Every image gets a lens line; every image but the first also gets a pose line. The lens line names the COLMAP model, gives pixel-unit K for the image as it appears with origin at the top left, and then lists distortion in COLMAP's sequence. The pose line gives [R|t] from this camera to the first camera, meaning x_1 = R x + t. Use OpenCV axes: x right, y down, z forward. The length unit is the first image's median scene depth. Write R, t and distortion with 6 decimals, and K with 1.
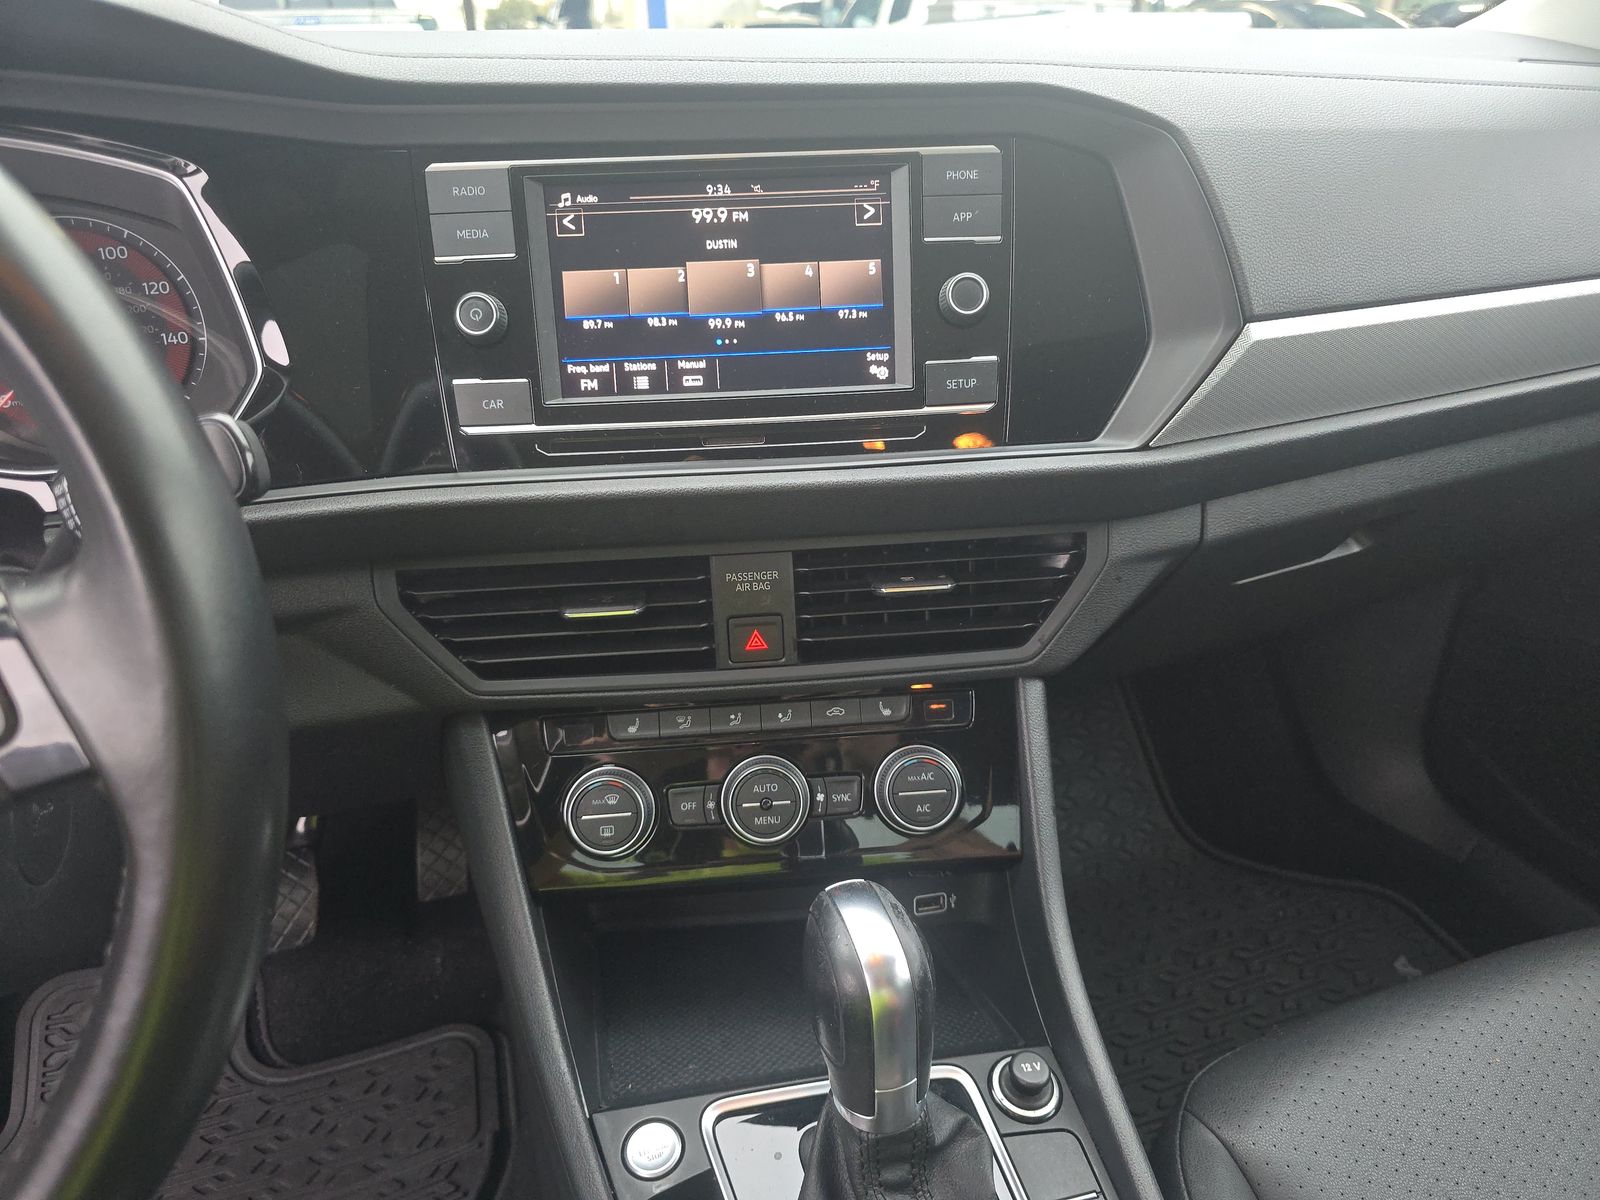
lens RADIAL K [[1042.0, 0, 800.0], [0, 1042.0, 600.0], [0, 0, 1]] dist [0.005391, -0.036446]
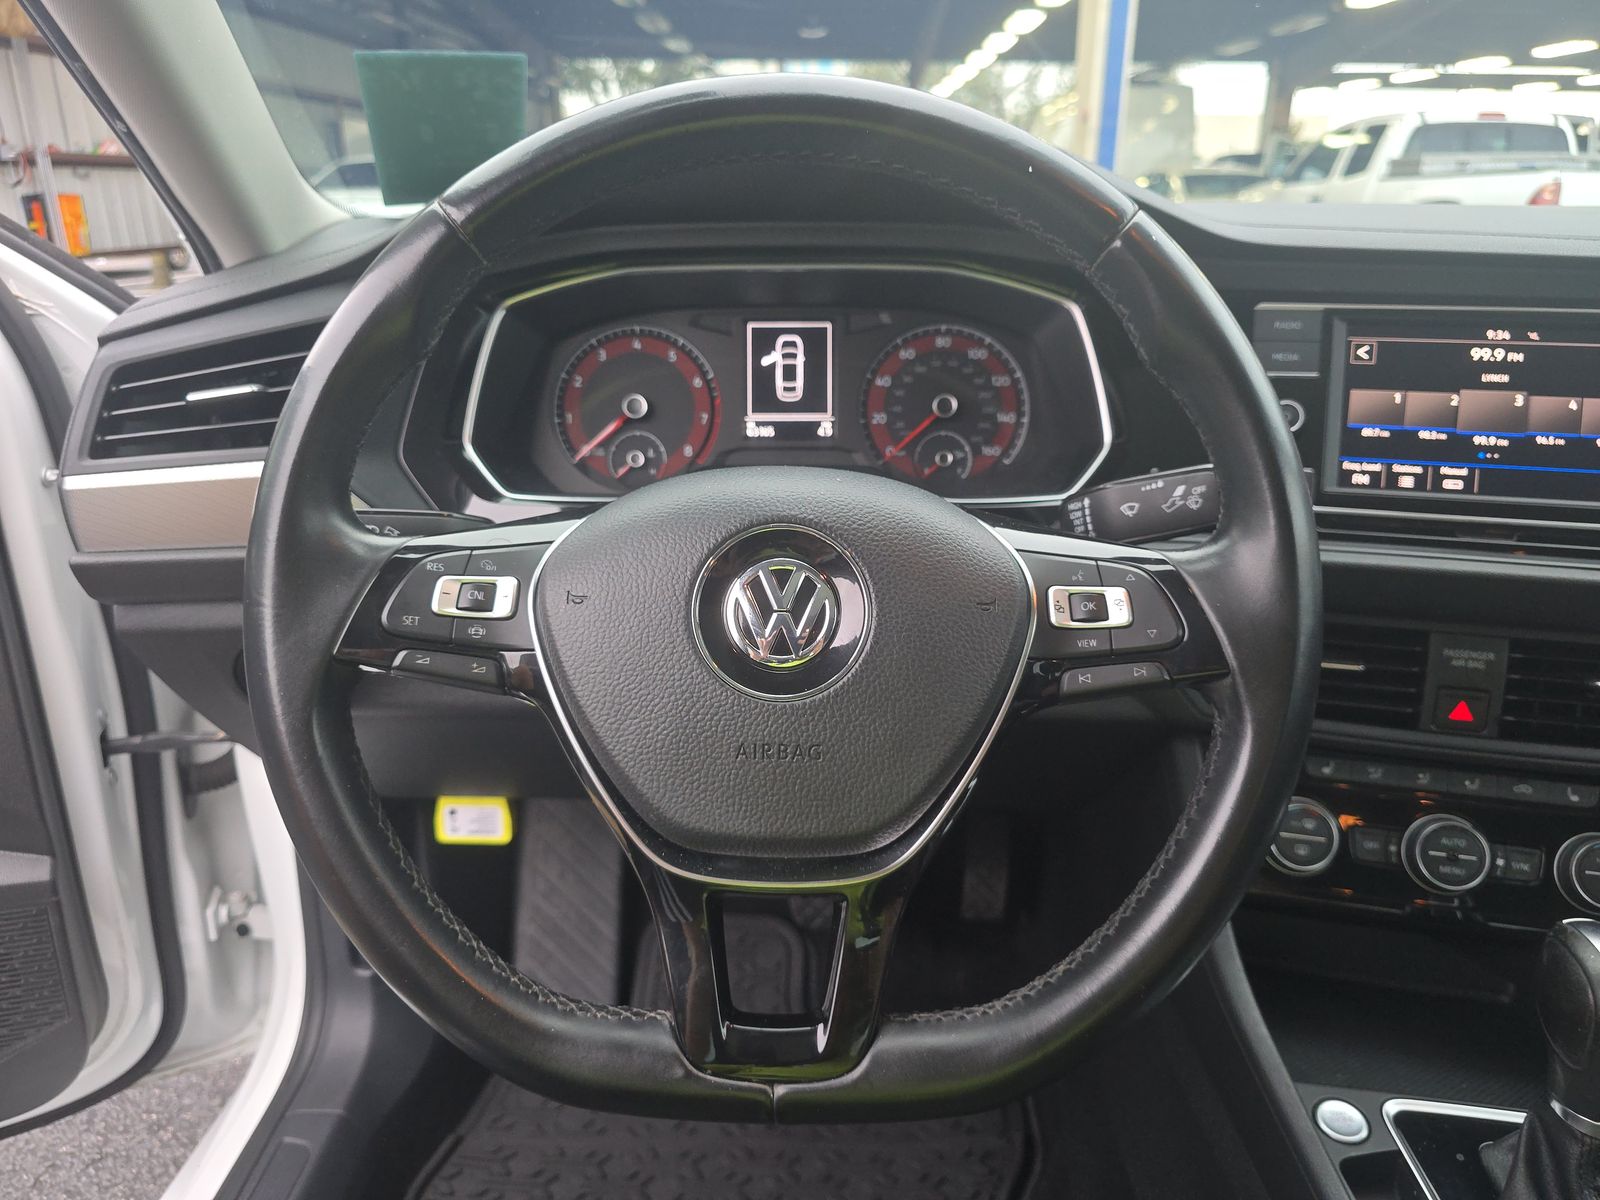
lens RADIAL K [[1042.0, 0, 800.0], [0, 1042.0, 600.0], [0, 0, 1]] dist [0.005391, -0.036446]
pose [[0.932995, 0.133415, -0.334246, -0.391236], [-0.171935, 0.981142, -0.088306, 0.158953], [0.316162, 0.139858, 0.938340, -0.354880]]
